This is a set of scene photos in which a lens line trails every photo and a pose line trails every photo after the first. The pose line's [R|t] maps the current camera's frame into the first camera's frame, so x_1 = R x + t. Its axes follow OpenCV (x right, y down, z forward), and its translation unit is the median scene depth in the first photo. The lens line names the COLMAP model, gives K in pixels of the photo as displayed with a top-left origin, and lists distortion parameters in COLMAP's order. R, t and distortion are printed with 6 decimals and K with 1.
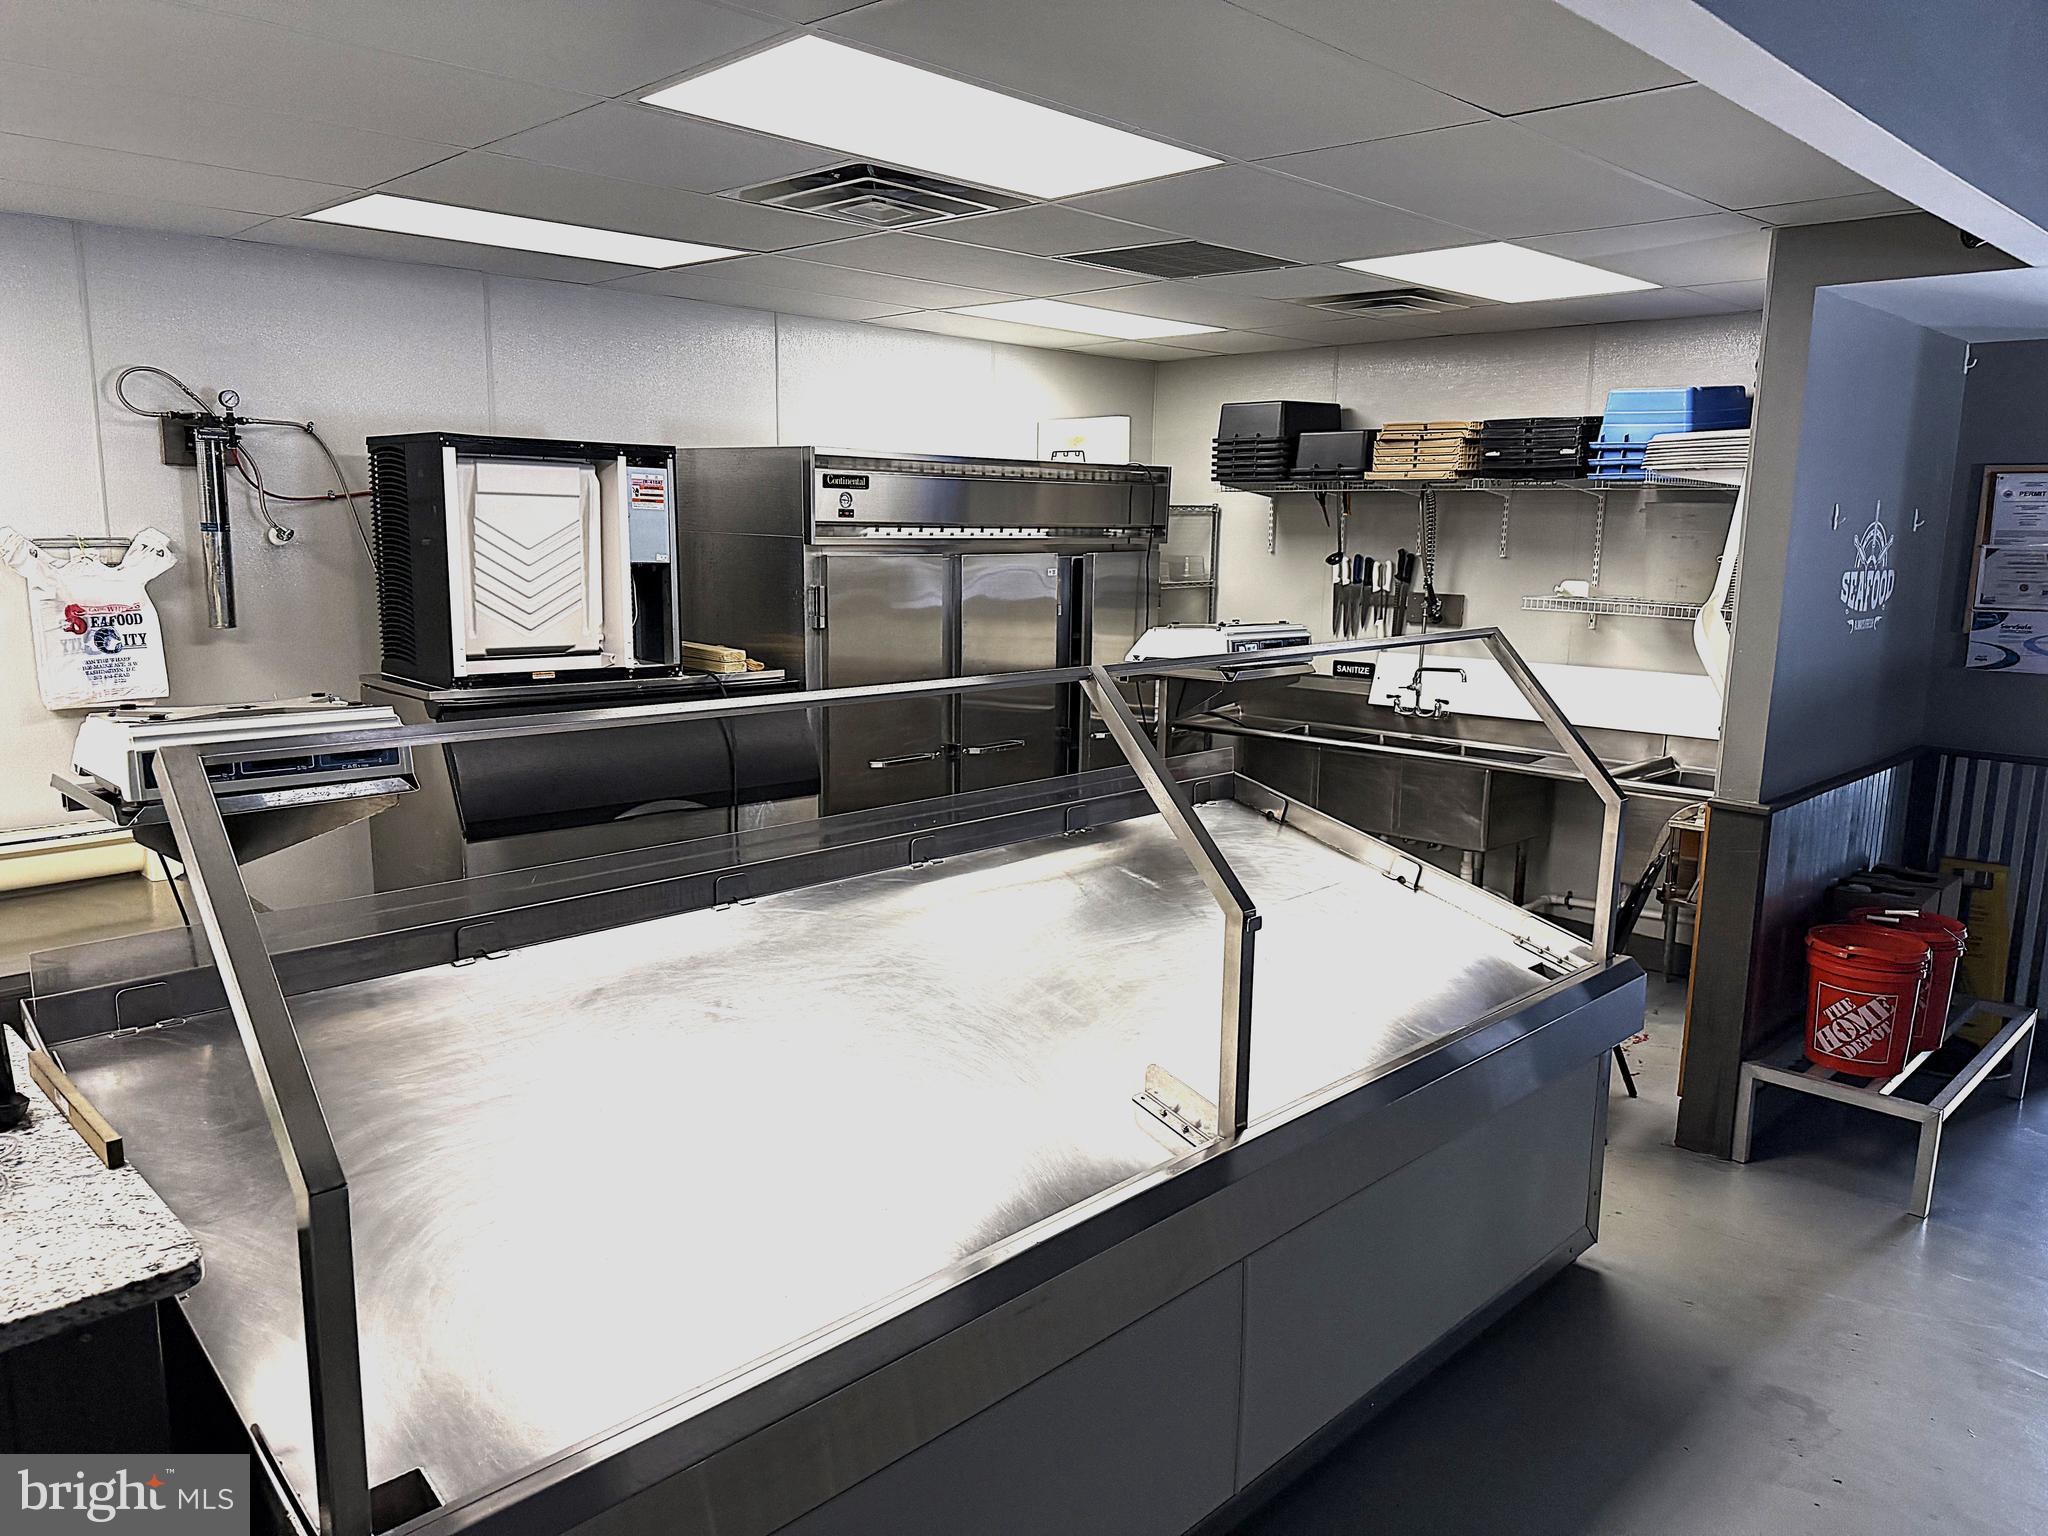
lens RADIAL K [[1425.2, 0, 1018.1], [0, 1425.2, 779.3], [0, 0, 1]] dist [0.119952, -0.215065]
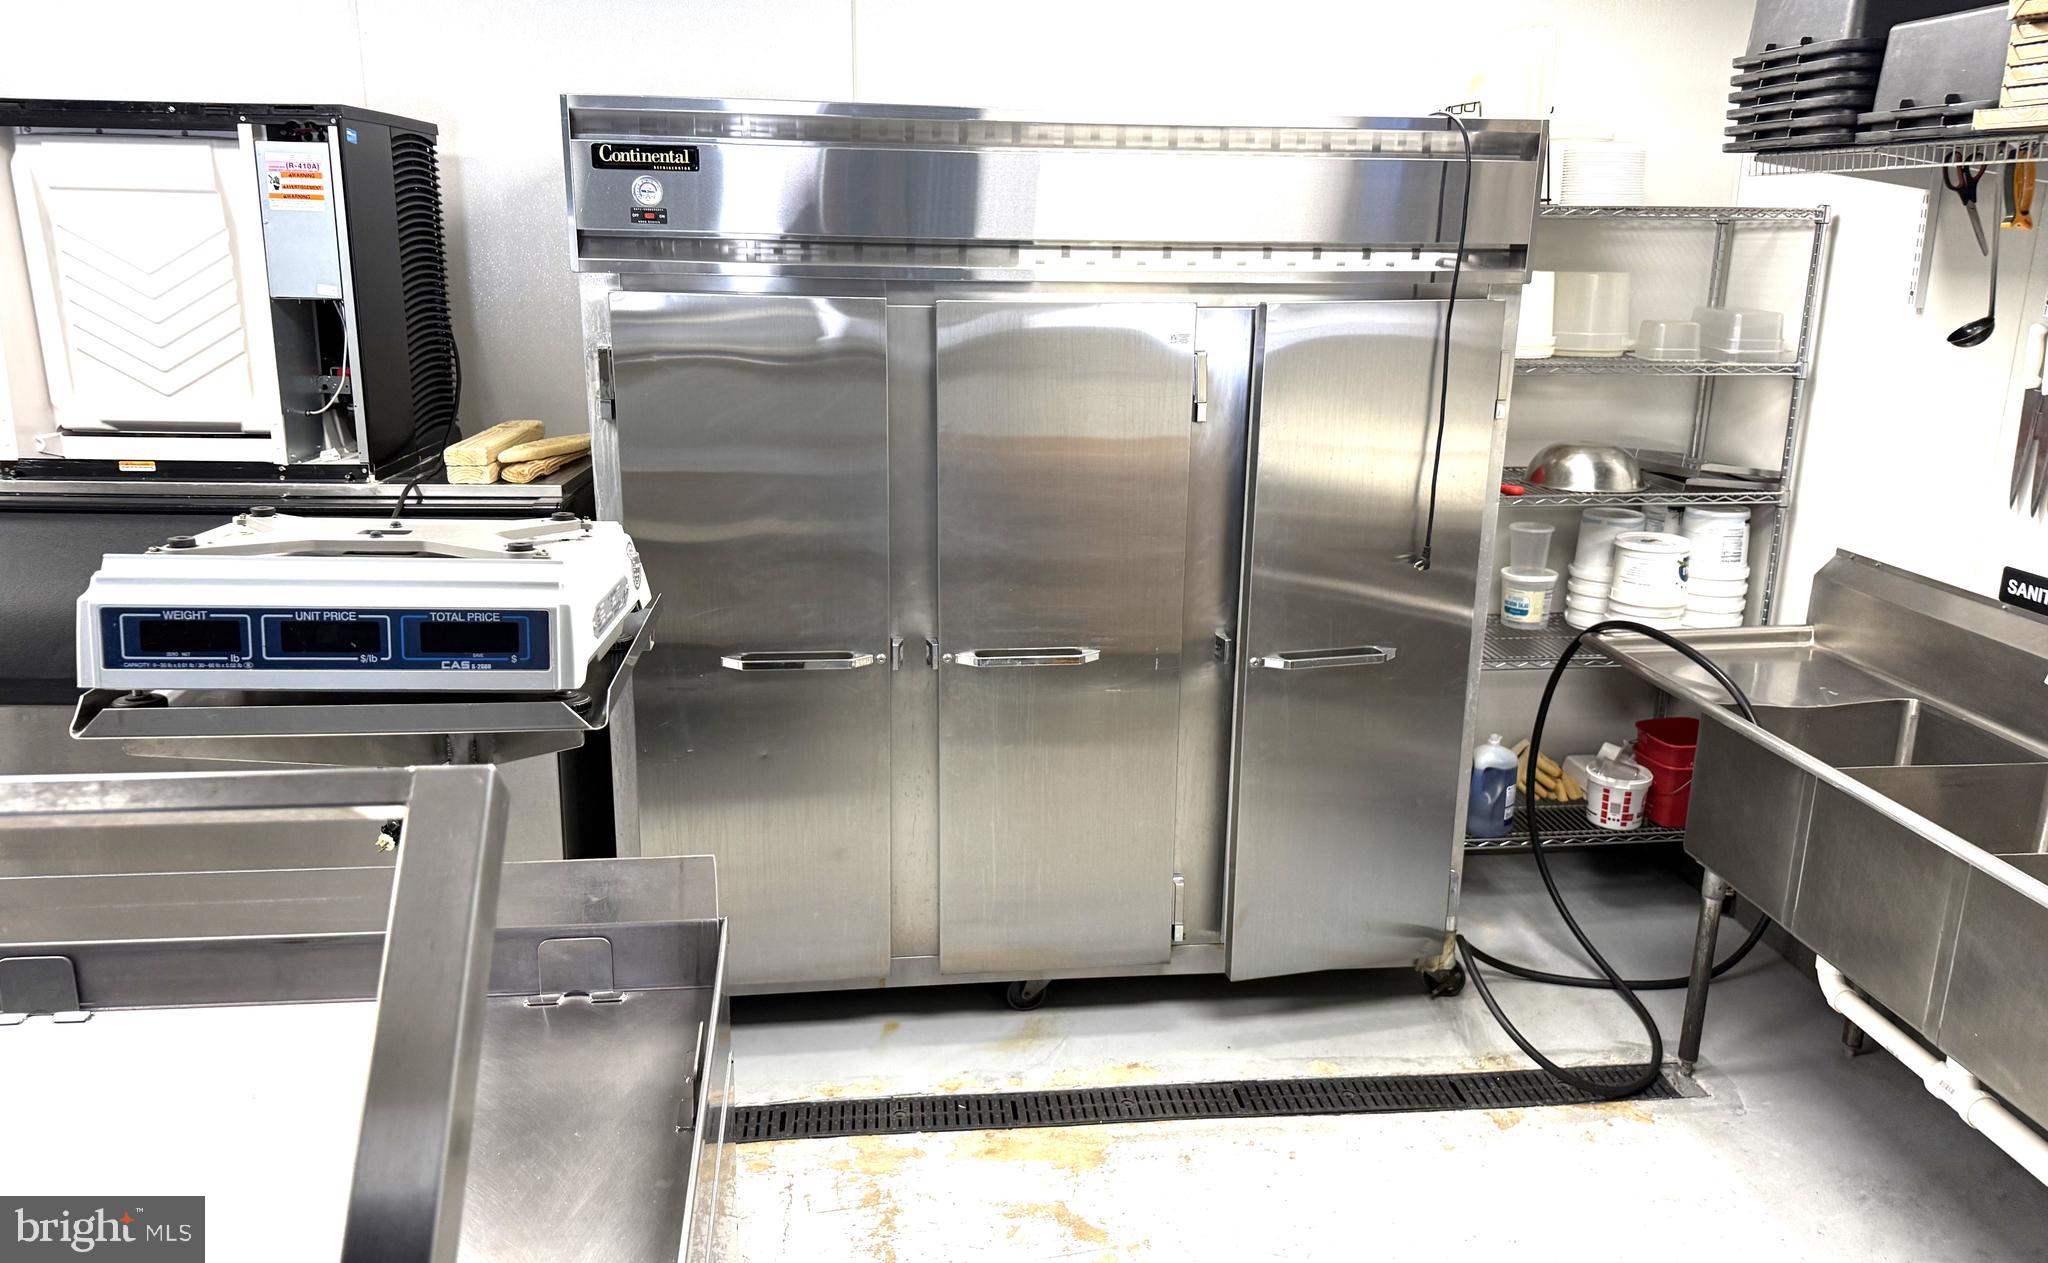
lens RADIAL K [[1465.4, 0, 1024.0], [0, 1465.4, 631.5], [0, 0, 1]] dist [0.003638, -0.000276]
pose [[0.775814, 0.166835, -0.608505, 0.333828], [-0.119054, 0.985792, 0.118489, -0.101990], [0.619628, -0.019480, 0.784654, 0.585394]]
